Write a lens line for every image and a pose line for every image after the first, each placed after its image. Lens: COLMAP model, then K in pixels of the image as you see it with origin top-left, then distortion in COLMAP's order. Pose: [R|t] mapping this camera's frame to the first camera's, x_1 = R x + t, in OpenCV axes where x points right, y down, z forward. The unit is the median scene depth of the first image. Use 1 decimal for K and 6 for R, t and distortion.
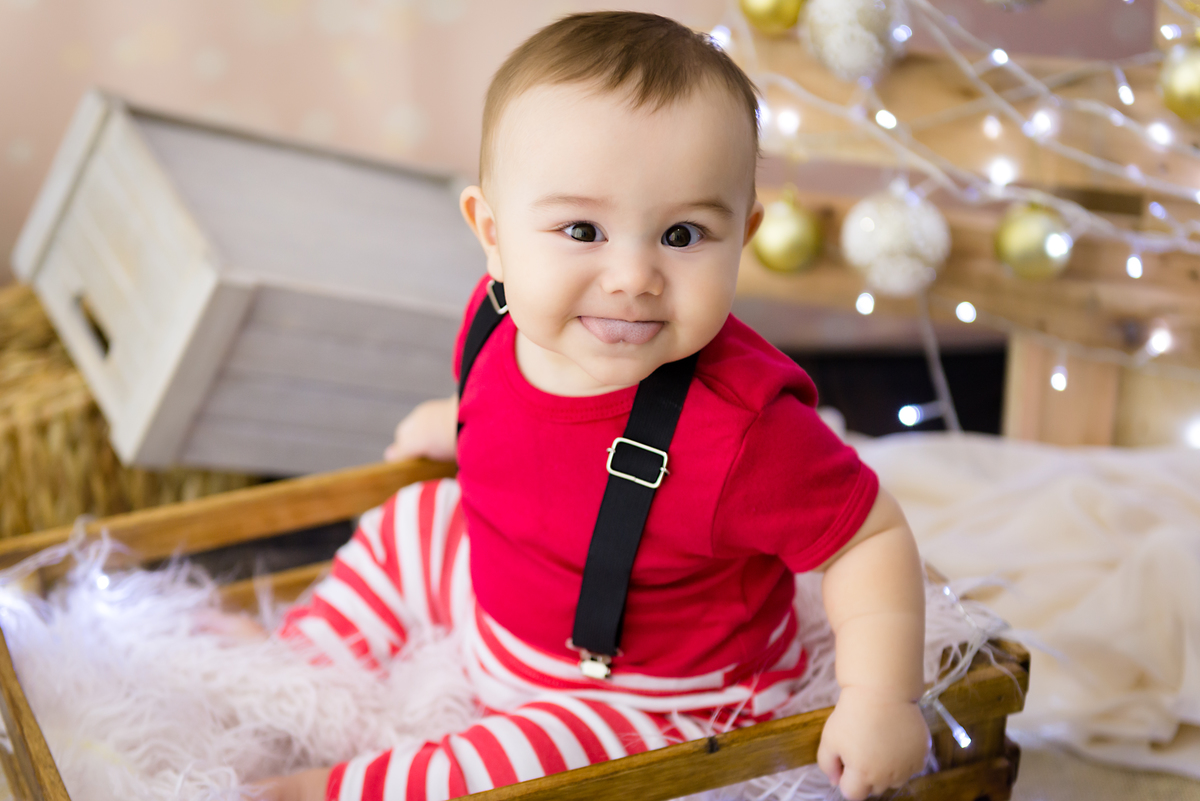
lens RADIAL K [[2239.9, 0, 602.1], [0, 2239.9, 408.4], [0, 0, 1]] dist [-0.010253, 0.000000]
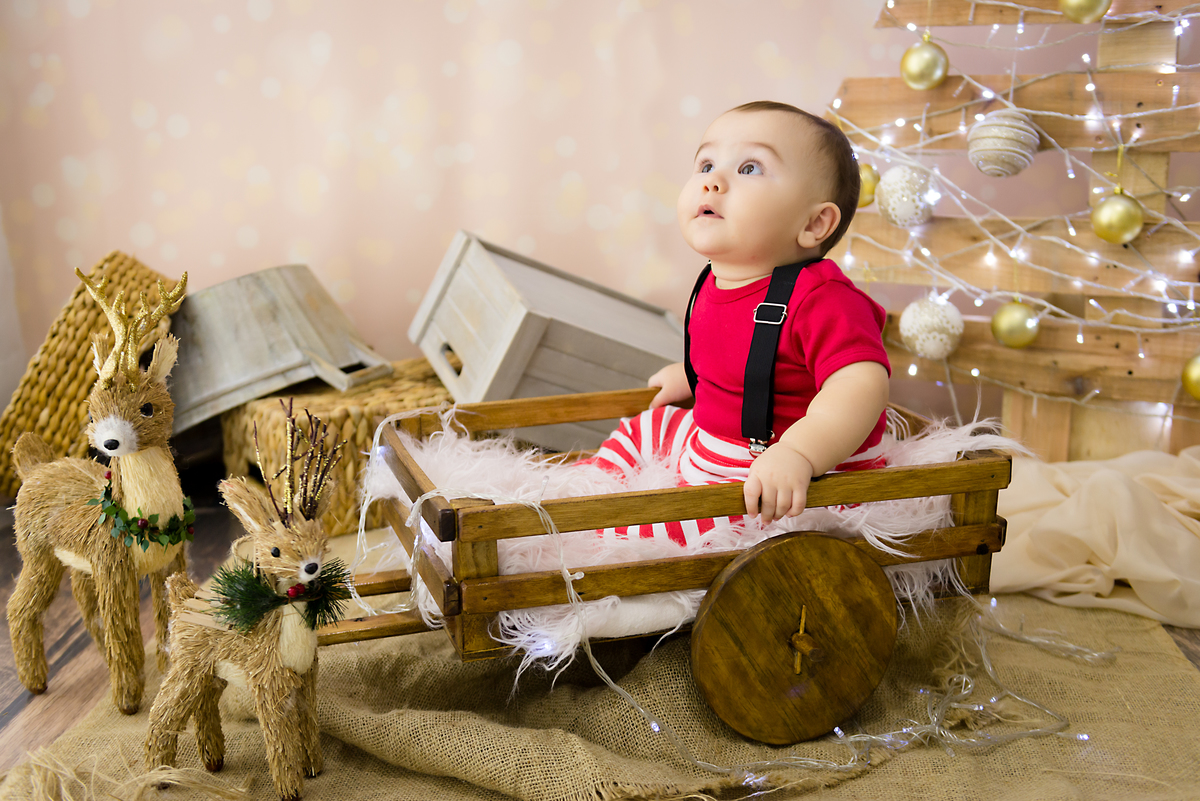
lens RADIAL K [[1436.1, 0, 617.3], [0, 1436.1, 398.9], [0, 0, 1]] dist [0.017597, 0.000000]
pose [[0.995230, 0.028691, -0.093237, 0.000463], [-0.049390, 0.972416, -0.227964, 0.237929], [0.084125, 0.231481, 0.969195, -0.040261]]
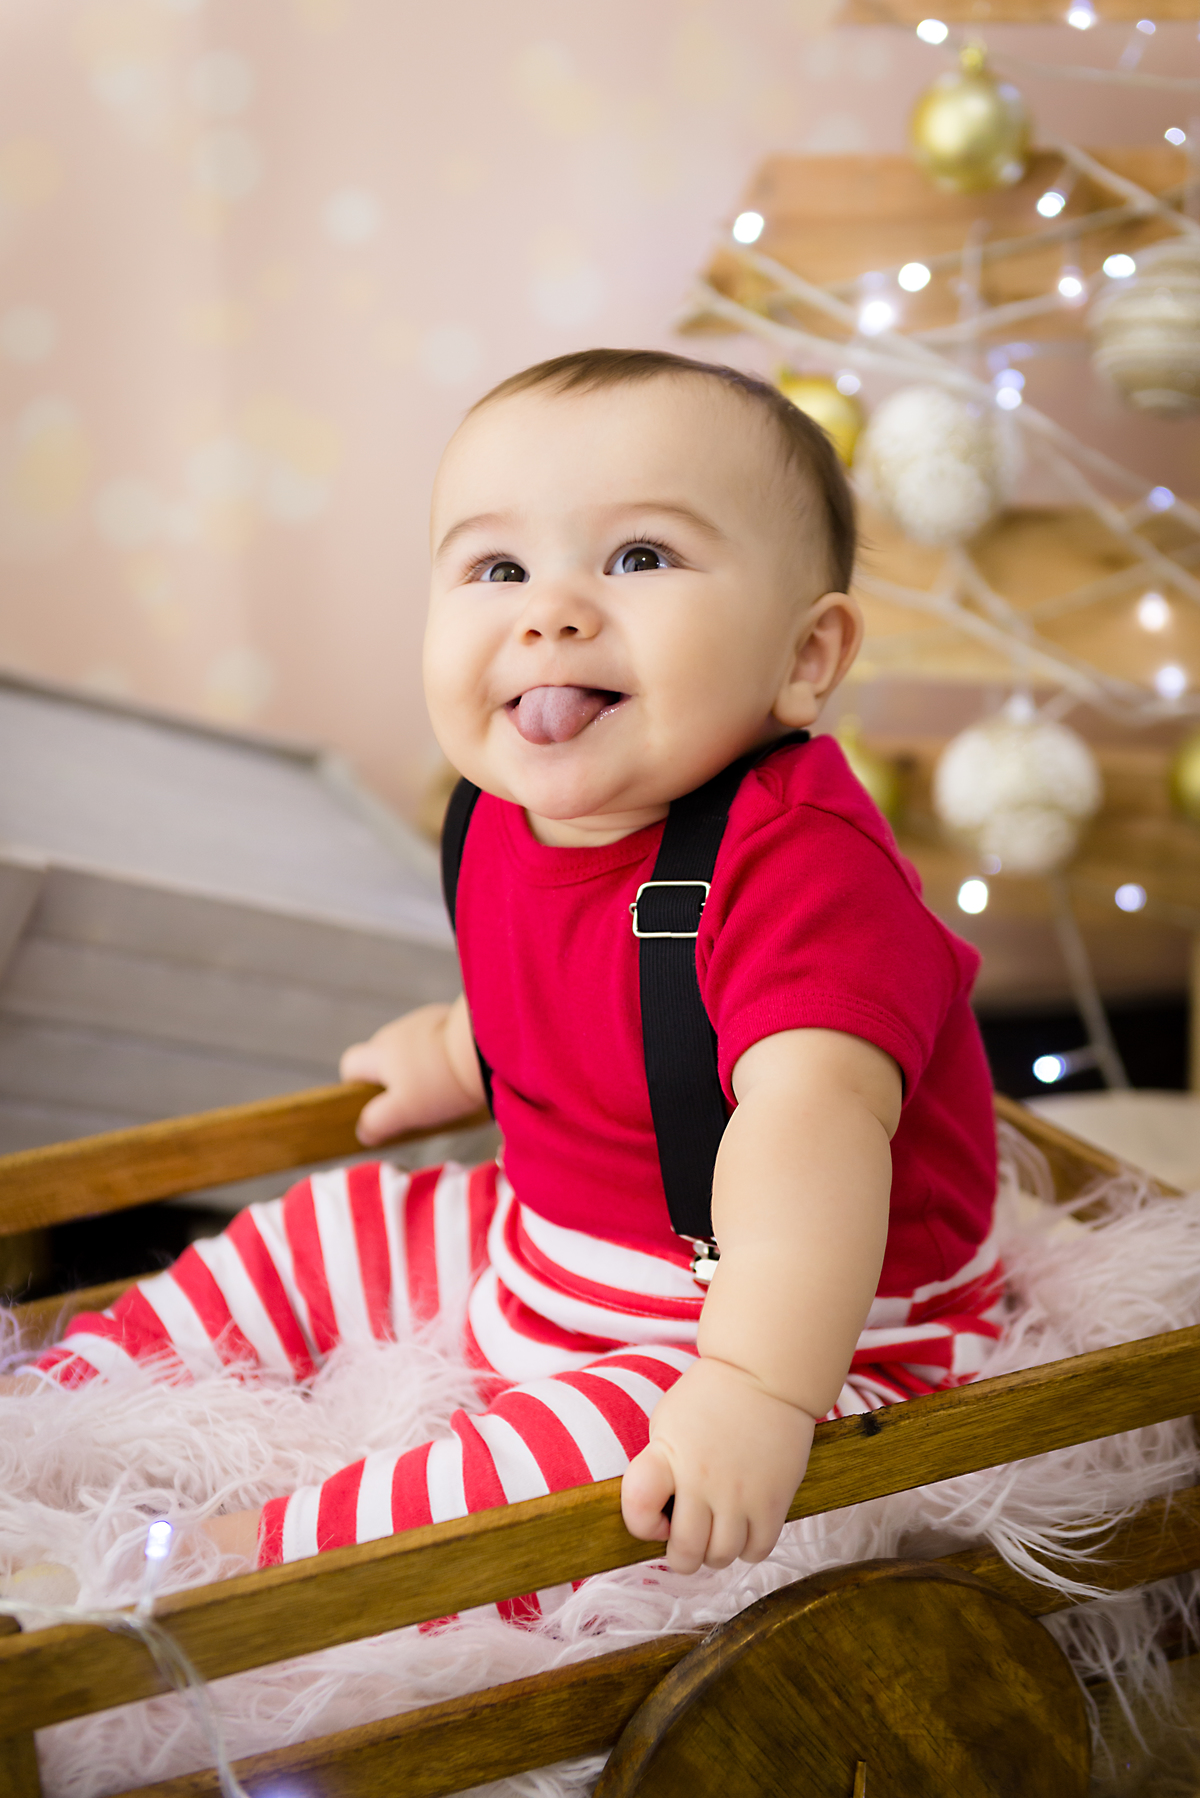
lens RADIAL K [[3356.1, 0, 607.2], [0, 3356.1, 901.2], [0, 0, 1]] dist [-0.010253, 0.000000]
pose [[0.997242, -0.040044, 0.062483, -0.052408], [0.048756, 0.988260, -0.144796, 0.095859], [-0.055951, 0.147443, 0.987487, 0.044271]]
